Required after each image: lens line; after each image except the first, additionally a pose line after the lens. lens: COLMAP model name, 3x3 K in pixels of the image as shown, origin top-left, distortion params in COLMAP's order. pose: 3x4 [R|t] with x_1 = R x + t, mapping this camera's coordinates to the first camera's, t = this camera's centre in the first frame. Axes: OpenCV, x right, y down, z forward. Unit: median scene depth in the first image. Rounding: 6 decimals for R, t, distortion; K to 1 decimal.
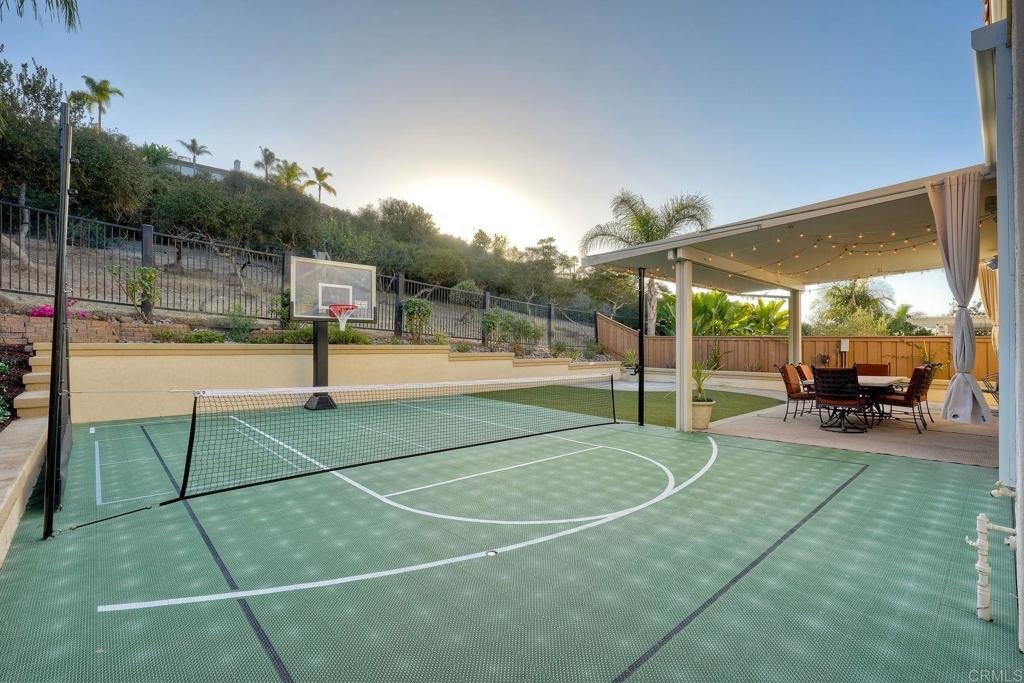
lens RADIAL K [[460.5, 0, 517.8], [0, 460.5, 342.7], [0, 0, 1]] dist [-0.002994, 0.000012]
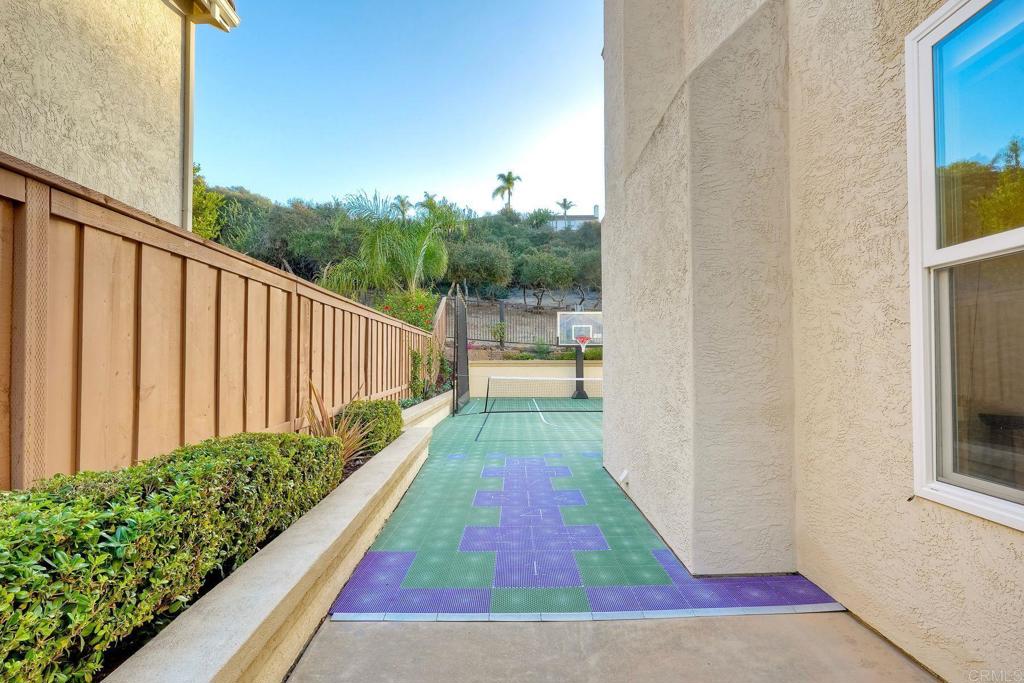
lens RADIAL K [[460.5, 0, 517.8], [0, 460.5, 342.7], [0, 0, 1]] dist [-0.002994, 0.000012]
pose [[0.746699, -0.032473, -0.664369, 0.518319], [0.010325, 0.999253, -0.037237, -0.000442], [0.665082, 0.020945, 0.746476, -0.400895]]
